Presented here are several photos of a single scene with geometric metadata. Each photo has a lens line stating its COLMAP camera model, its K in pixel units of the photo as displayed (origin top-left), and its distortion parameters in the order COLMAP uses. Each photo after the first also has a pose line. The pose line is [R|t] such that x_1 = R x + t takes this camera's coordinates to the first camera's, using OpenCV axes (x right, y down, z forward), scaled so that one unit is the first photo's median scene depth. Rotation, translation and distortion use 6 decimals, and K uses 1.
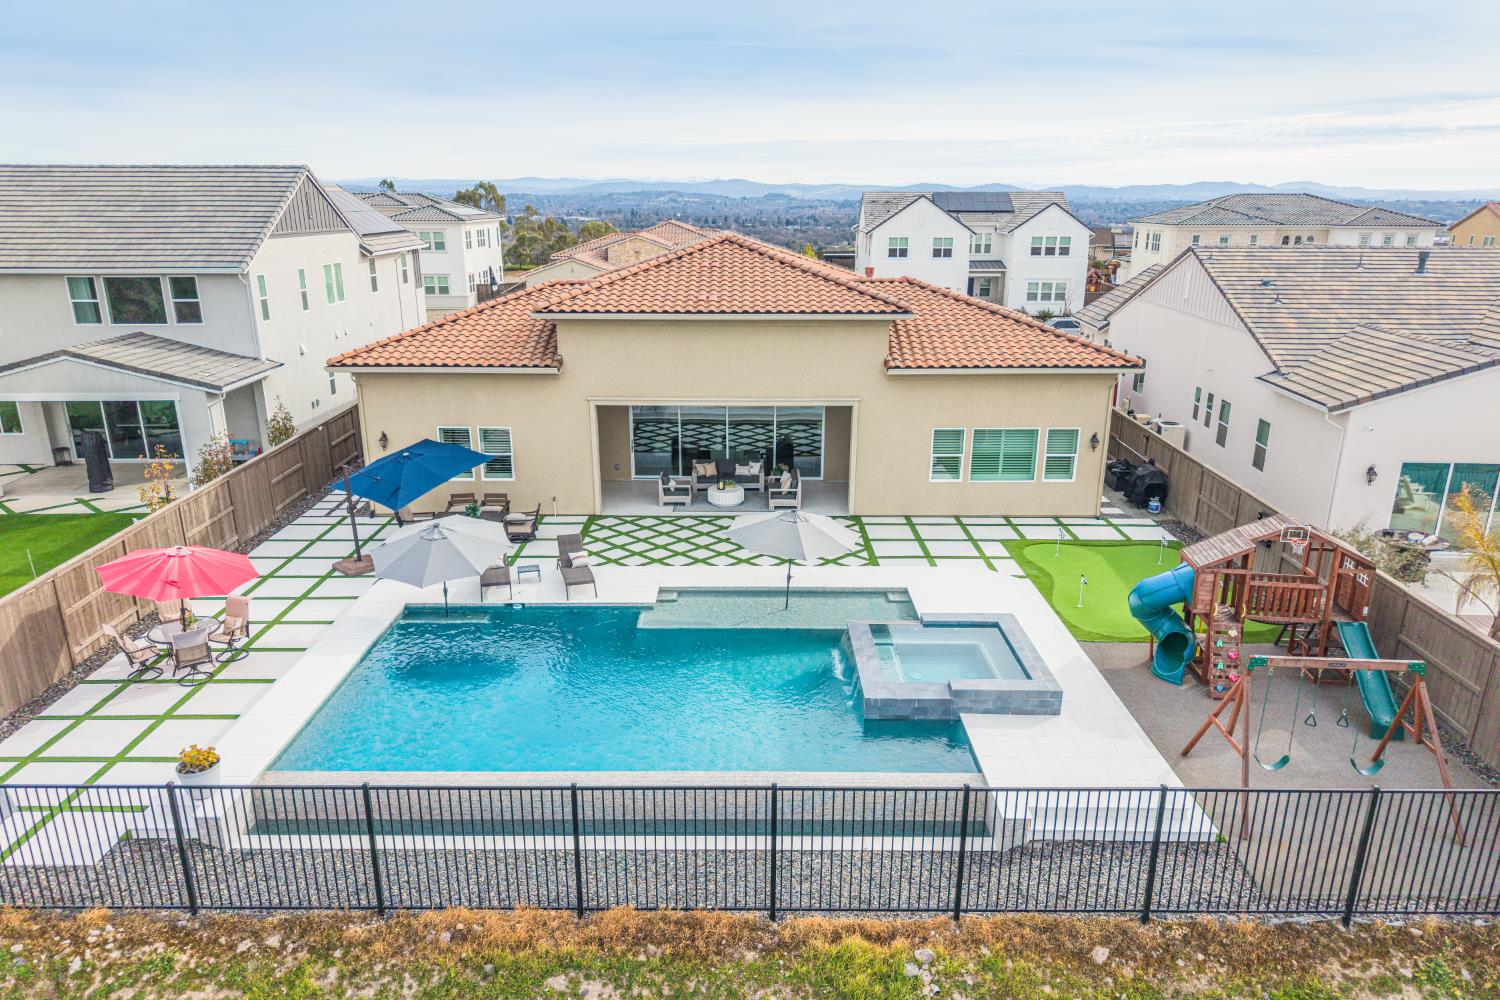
lens RADIAL K [[1003.3, 0, 747.3], [0, 1003.3, 545.7], [0, 0, 1]] dist [-0.004374, 0.004813]
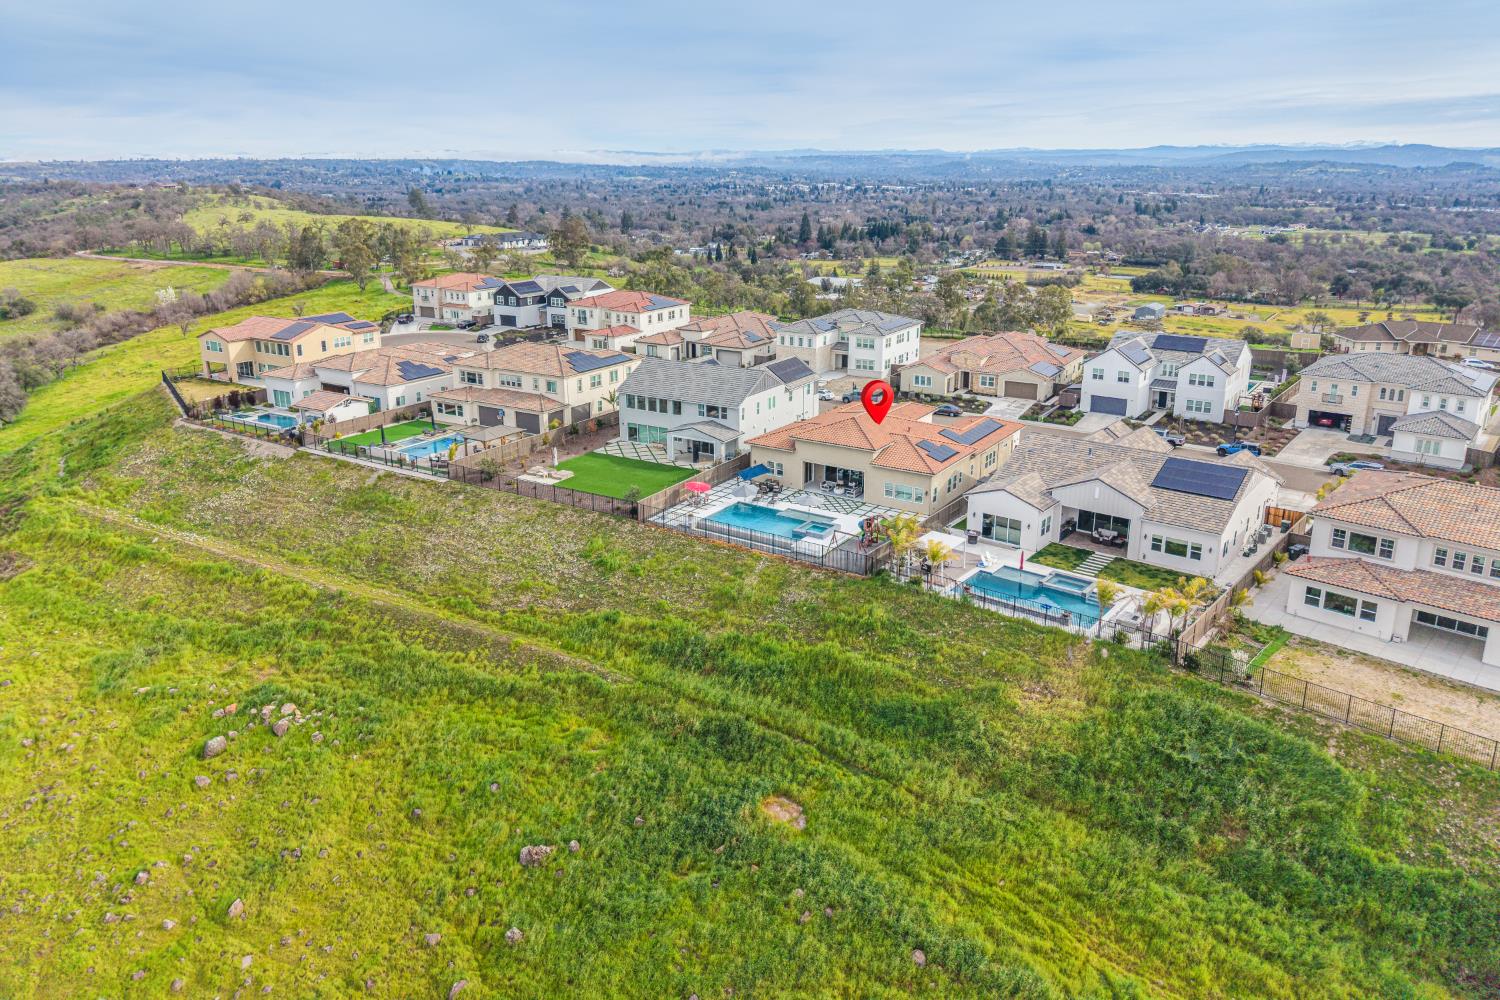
lens RADIAL K [[1020.4, 0, 765.7], [0, 1020.4, 454.9], [0, 0, 1]] dist [0.061697, -0.097745]
pose [[0.844710, 0.140982, -0.516323, 1.653150], [-0.171226, 0.985169, -0.011127, -0.093247], [0.507097, 0.097808, 0.856321, -2.287272]]
